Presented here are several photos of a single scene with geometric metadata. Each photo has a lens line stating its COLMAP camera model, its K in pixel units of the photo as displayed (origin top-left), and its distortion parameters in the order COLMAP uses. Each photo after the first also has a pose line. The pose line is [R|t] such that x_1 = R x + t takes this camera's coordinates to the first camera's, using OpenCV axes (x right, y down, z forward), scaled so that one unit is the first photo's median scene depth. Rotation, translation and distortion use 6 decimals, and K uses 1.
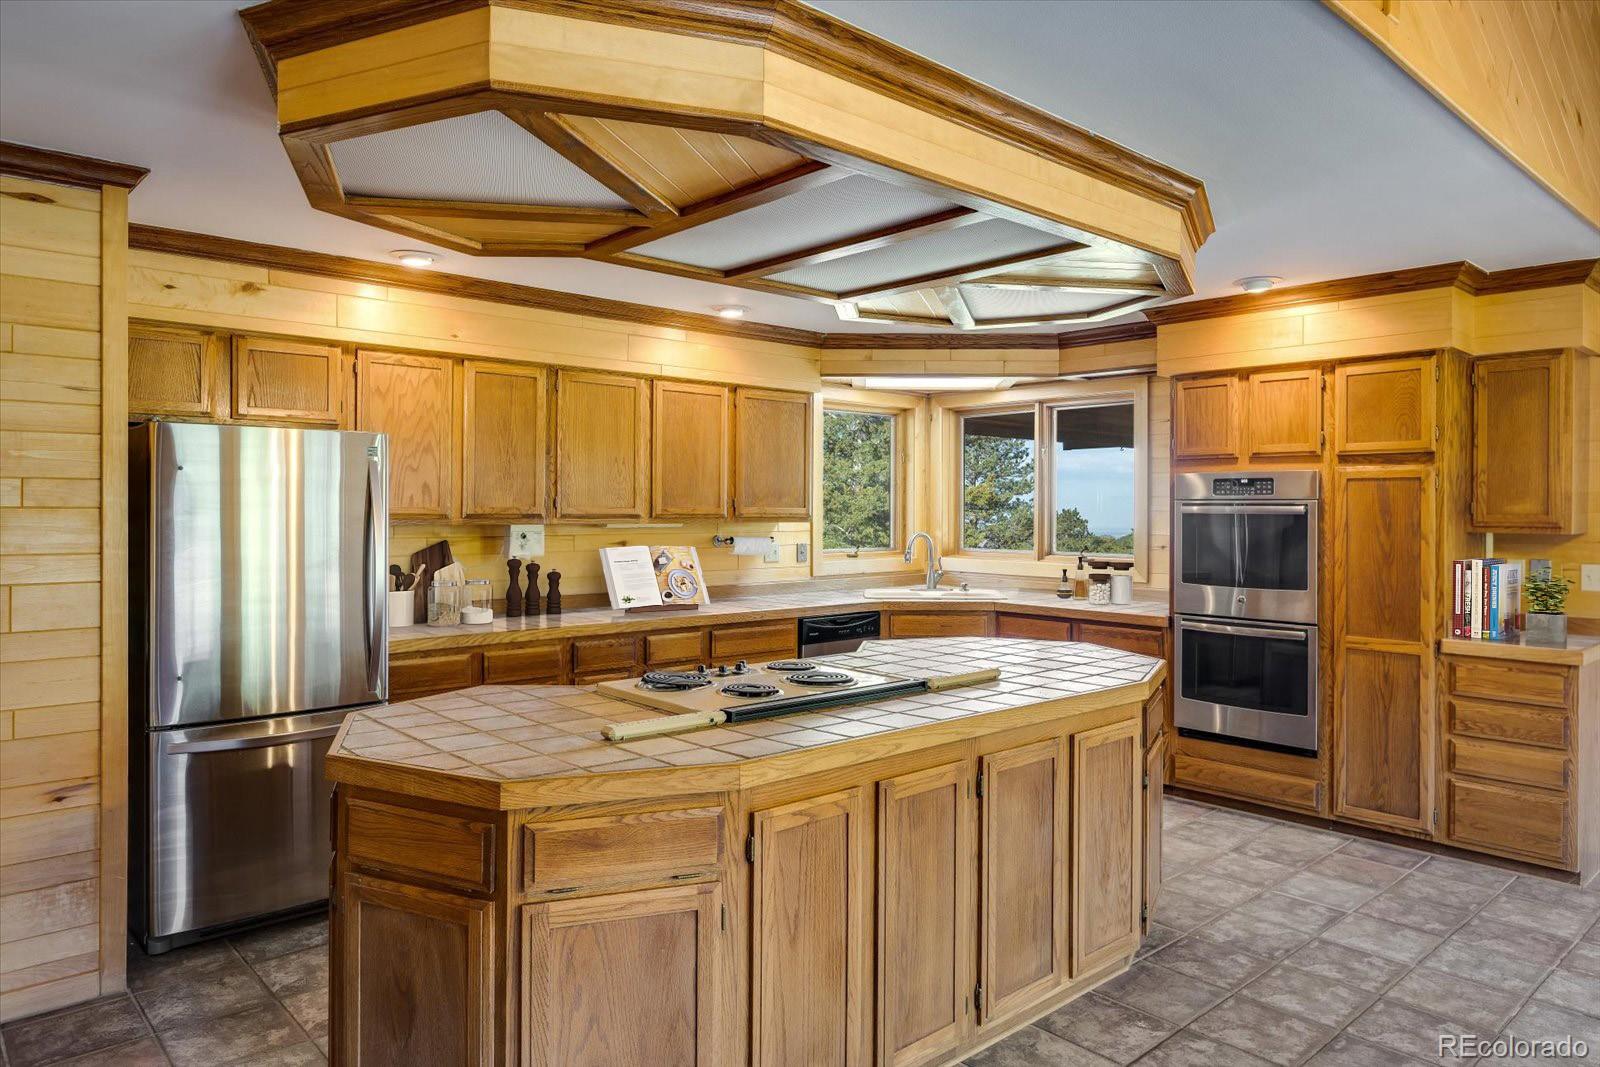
lens RADIAL K [[1049.2, 0, 800.0], [0, 1049.2, 533.5], [0, 0, 1]] dist [-0.004884, -0.000797]
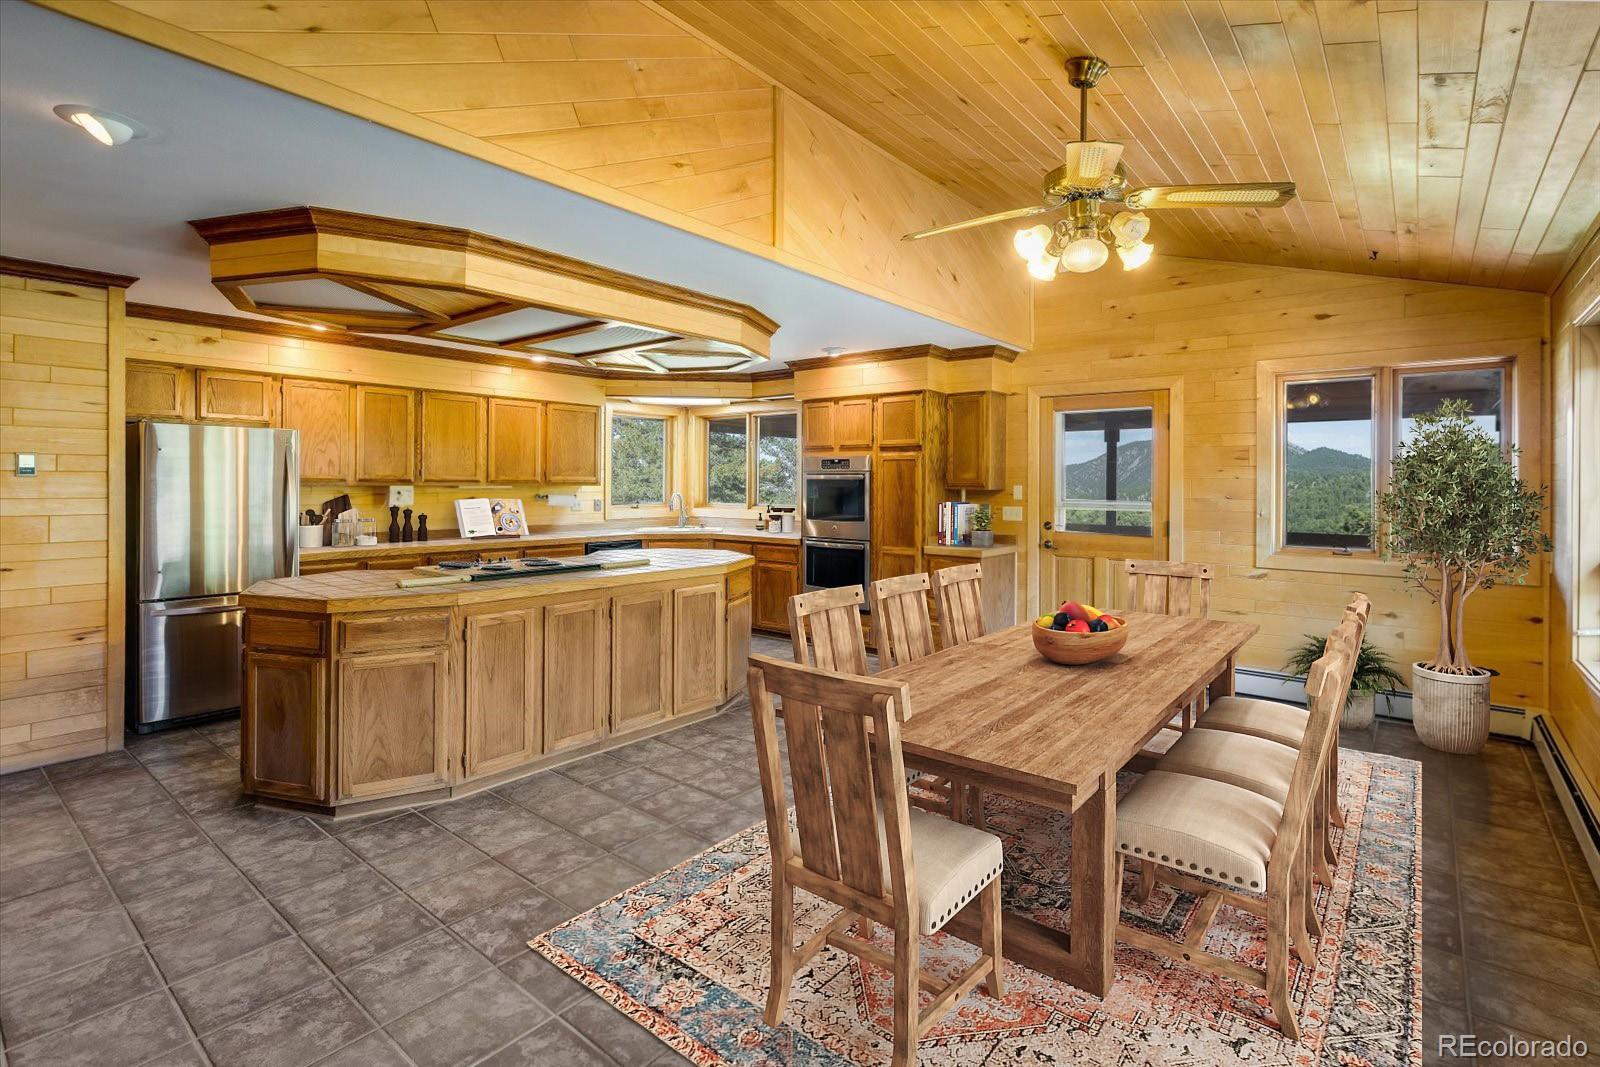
lens RADIAL K [[758.2, 0, 801.3], [0, 758.2, 498.5], [0, 0, 1]] dist [0.001746, 0.000090]
pose [[0.987703, -0.003279, 0.156311, 0.192331], [0.003804, 0.999988, -0.003056, 0.019855], [-0.156299, 0.003613, 0.987703, -0.300240]]
